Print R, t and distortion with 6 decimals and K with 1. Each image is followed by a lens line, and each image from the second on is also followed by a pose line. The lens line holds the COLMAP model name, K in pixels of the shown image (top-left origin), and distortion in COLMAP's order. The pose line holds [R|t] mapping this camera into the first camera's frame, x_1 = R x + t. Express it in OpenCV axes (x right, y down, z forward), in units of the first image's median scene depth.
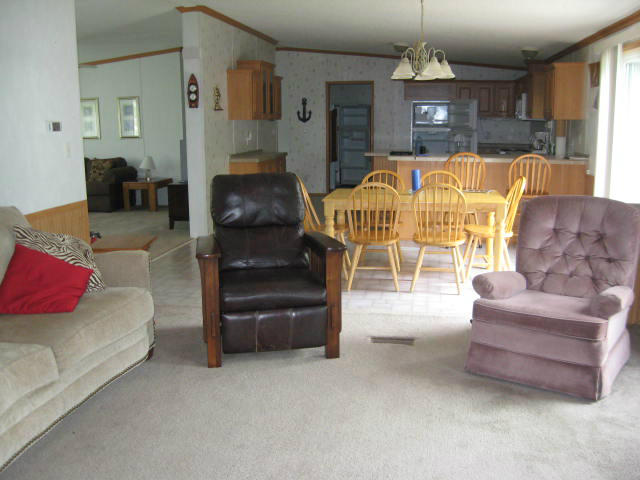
lens RADIAL K [[661.6, 0, 304.0], [0, 661.6, 242.3], [0, 0, 1]] dist [-0.122651, 0.036402]
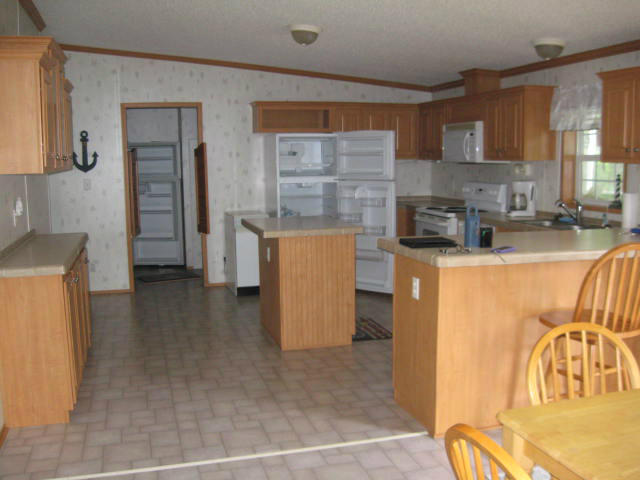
lens RADIAL K [[661.6, 0, 304.0], [0, 661.6, 242.3], [0, 0, 1]] dist [-0.122651, 0.036402]
pose [[0.902776, -0.060514, 0.425832, -0.151002], [0.086902, 0.995297, -0.042795, -0.157810], [-0.421240, 0.075640, 0.903790, 0.805562]]
